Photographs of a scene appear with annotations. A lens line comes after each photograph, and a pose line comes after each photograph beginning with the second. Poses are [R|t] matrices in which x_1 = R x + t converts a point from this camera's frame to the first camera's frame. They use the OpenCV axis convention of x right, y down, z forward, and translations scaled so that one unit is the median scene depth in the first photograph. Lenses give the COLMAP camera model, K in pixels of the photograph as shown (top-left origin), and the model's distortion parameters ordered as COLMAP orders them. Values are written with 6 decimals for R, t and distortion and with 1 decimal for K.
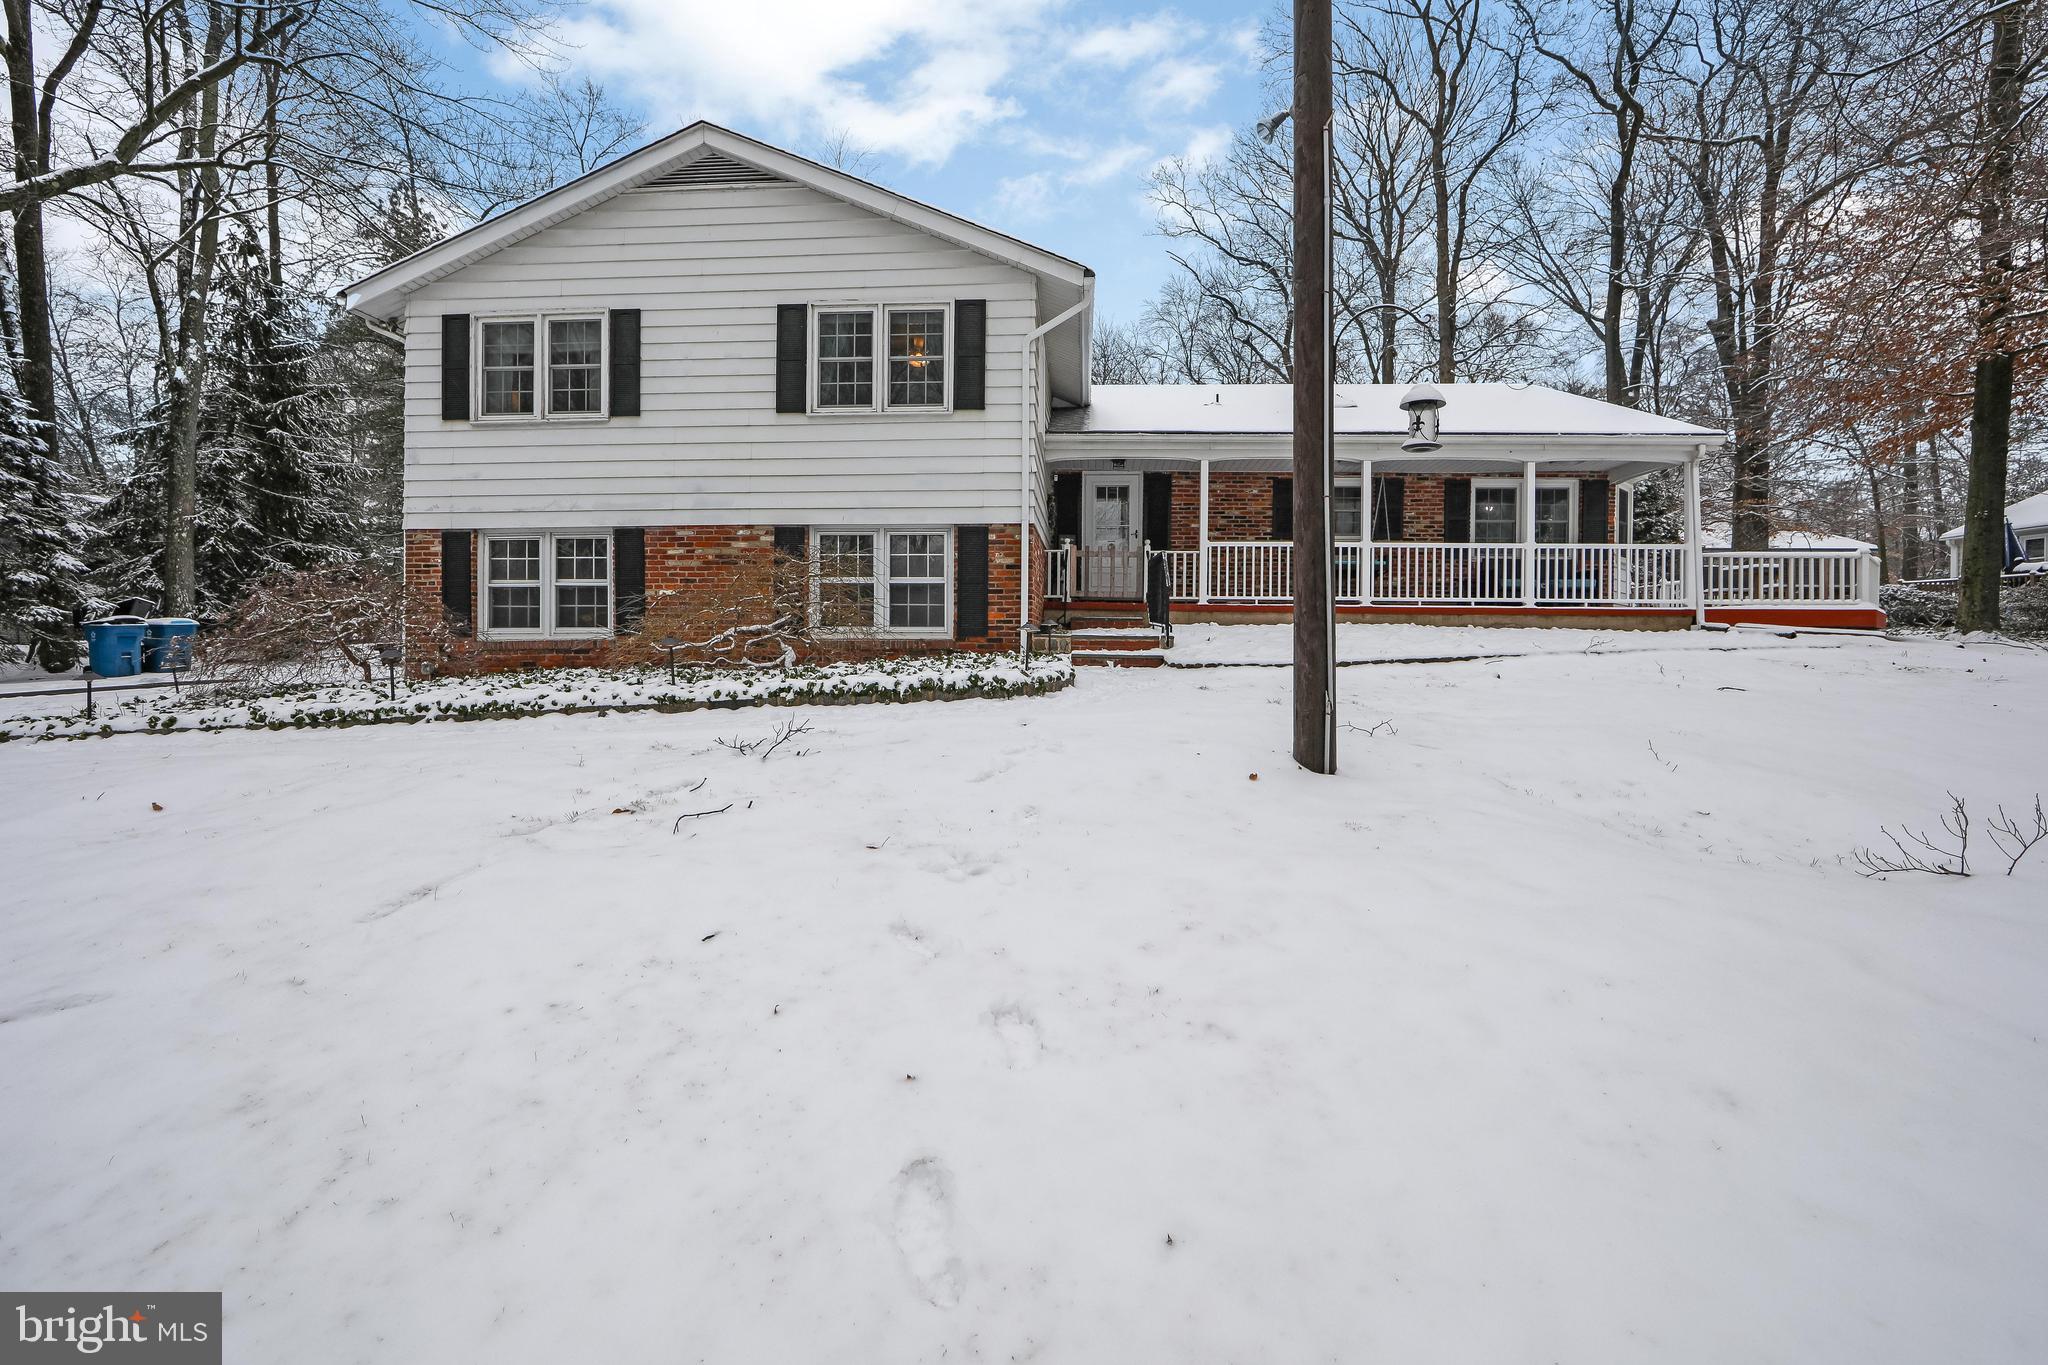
lens RADIAL K [[848.1, 0, 1025.5], [0, 848.1, 640.2], [0, 0, 1]] dist [-0.000247, -0.000033]
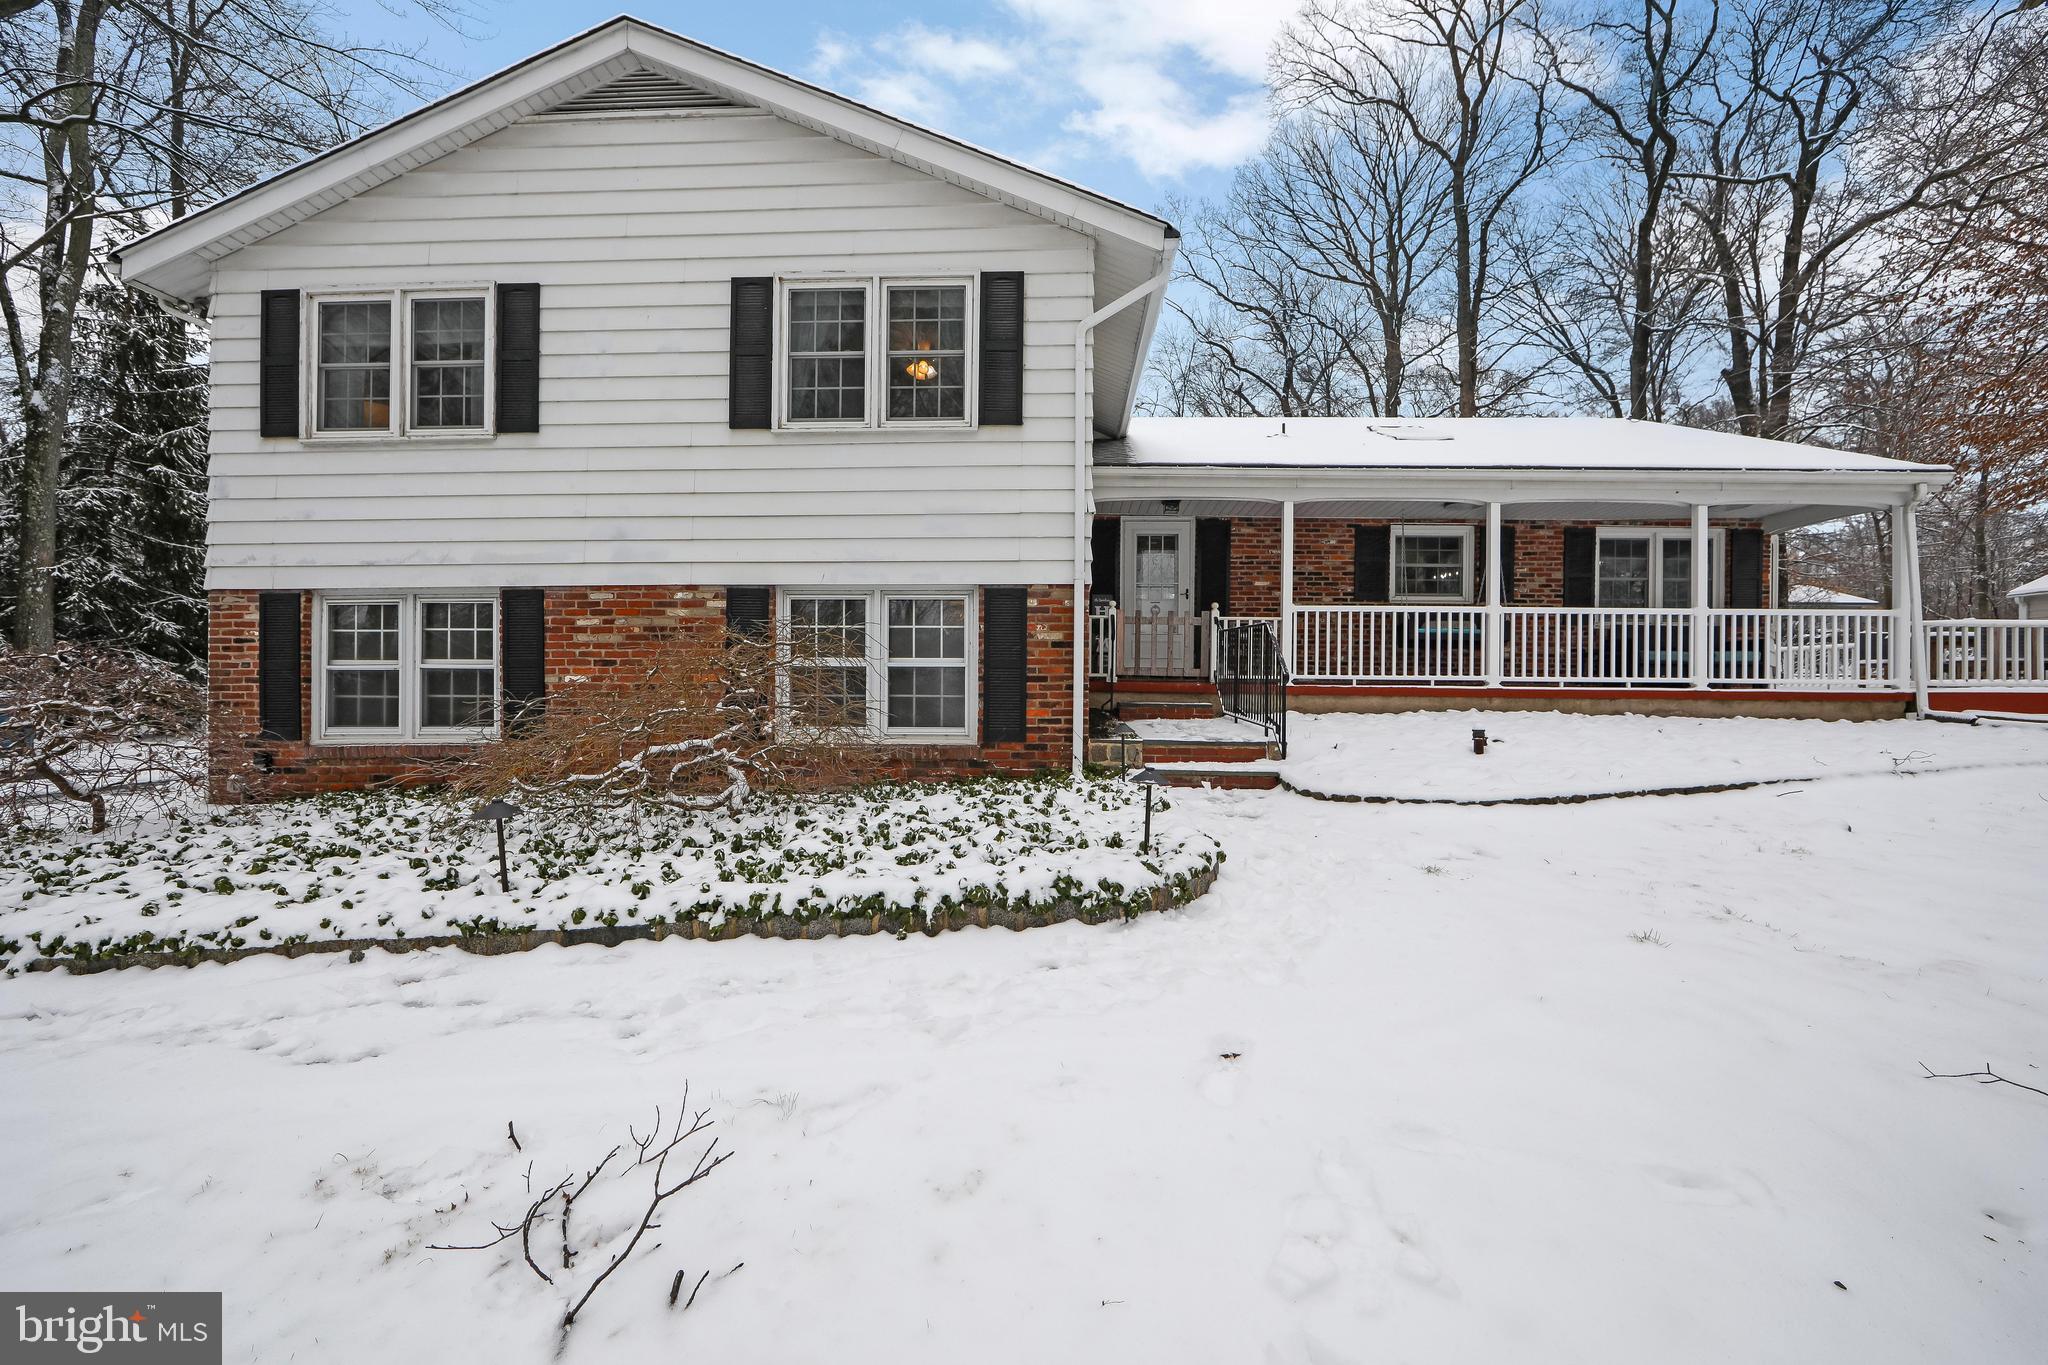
lens RADIAL K [[826.1, 0, 1024.0], [0, 826.1, 682.5], [0, 0, 1]] dist [-0.001126, 0.000764]
pose [[0.999765, -0.000280, 0.021696, -0.059219], [0.000427, 0.999977, -0.006764, -0.047823], [-0.021694, 0.006772, 0.999742, 0.291734]]
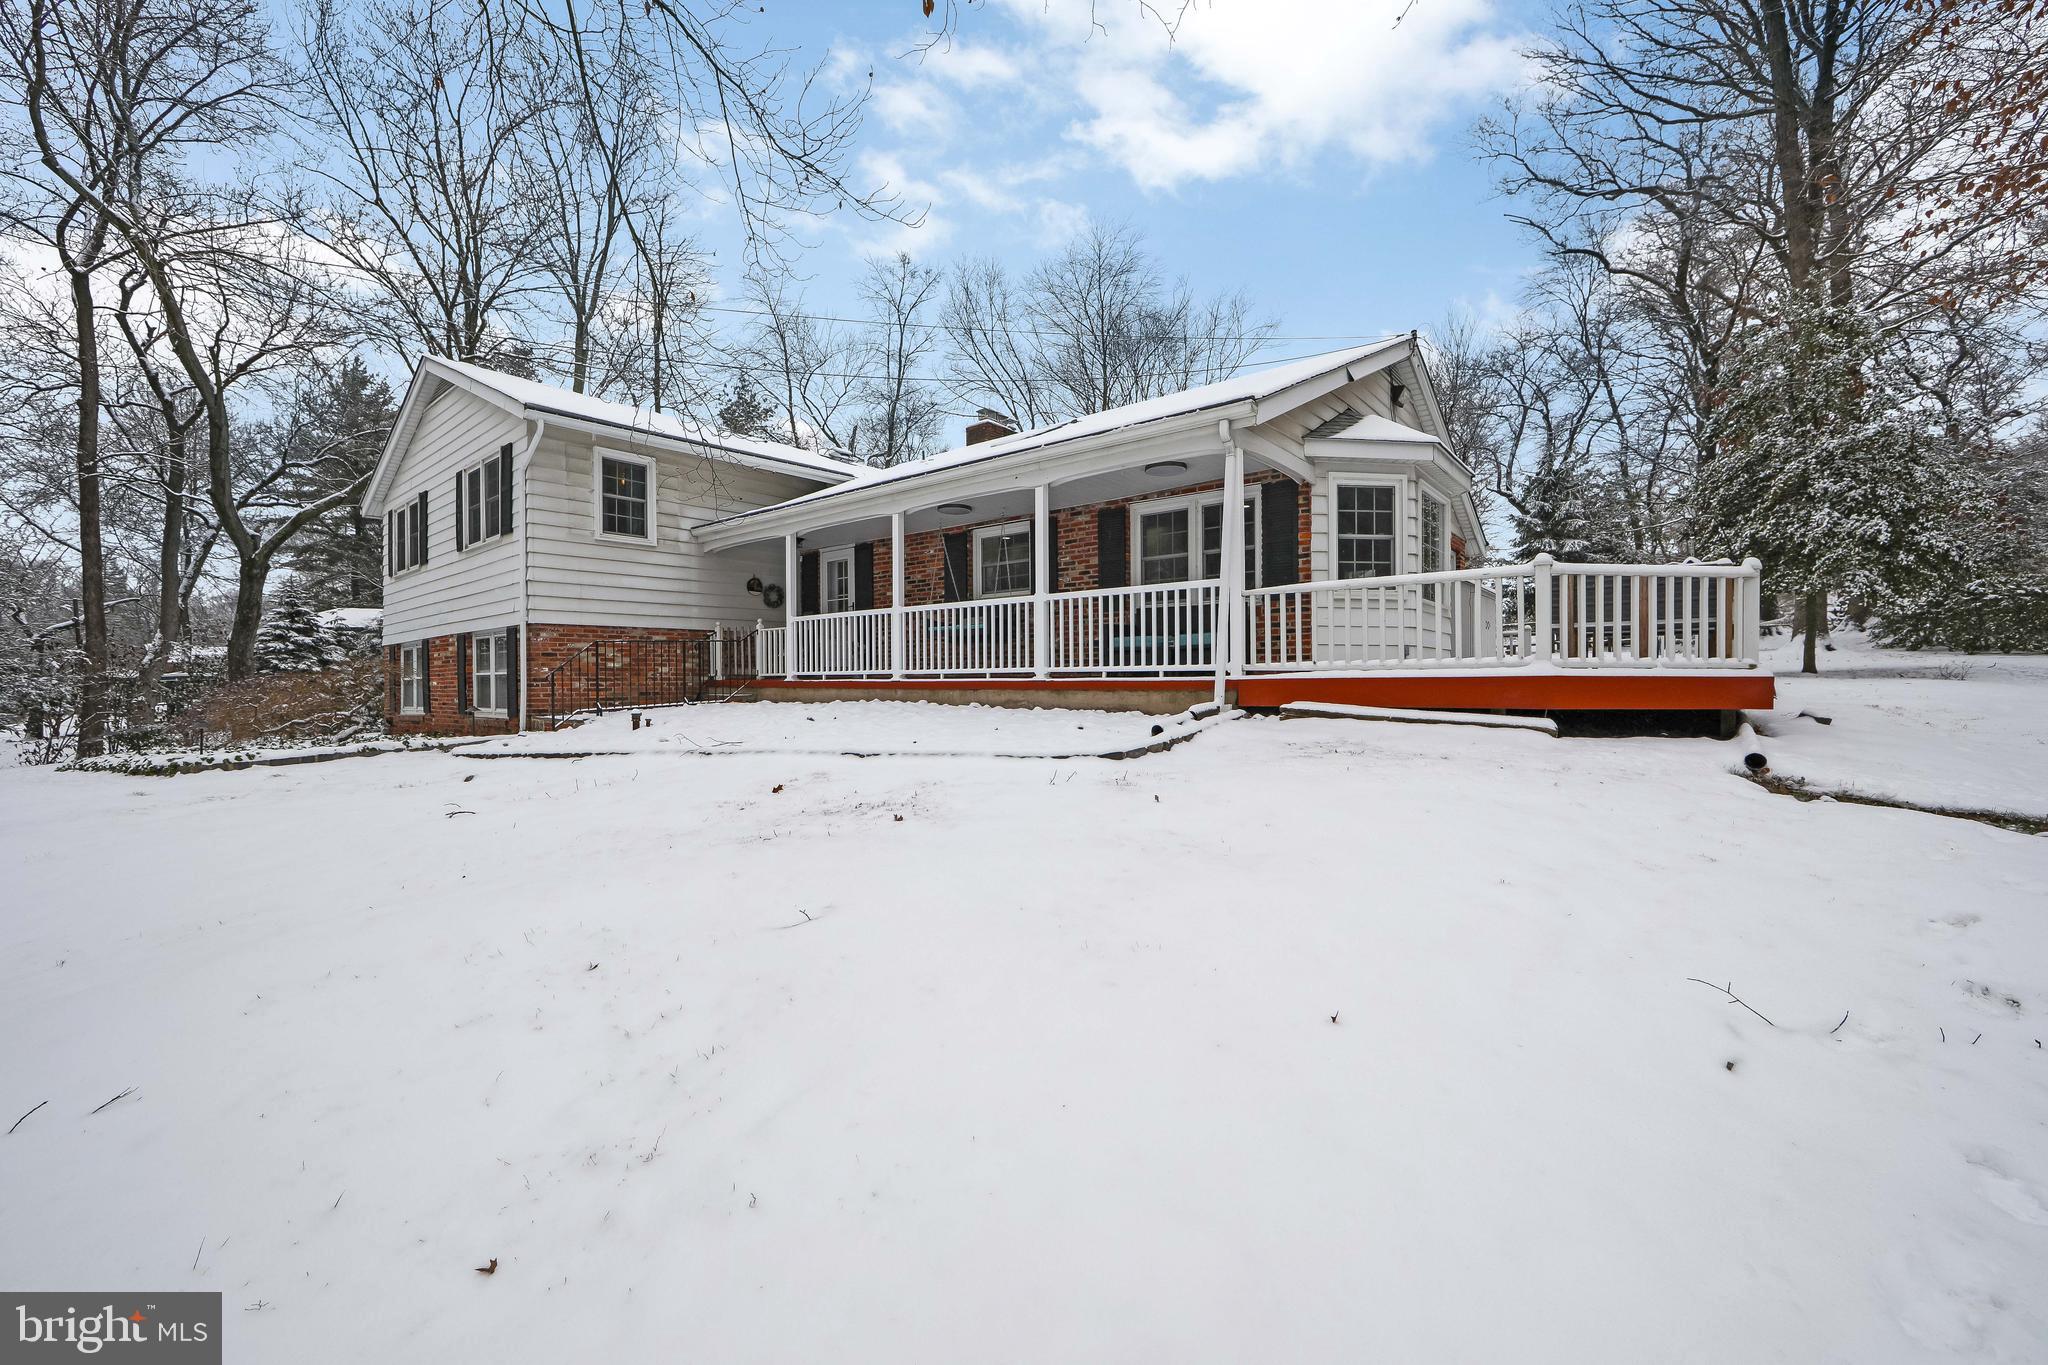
lens RADIAL K [[824.8, 0, 1024.9], [0, 824.8, 668.7], [0, 0, 1]] dist [-0.002562, 0.000295]
pose [[0.799246, -0.024134, -0.600519, 1.205274], [0.013203, 0.999657, -0.022603, -0.037741], [0.600858, 0.010136, 0.799291, 0.478338]]
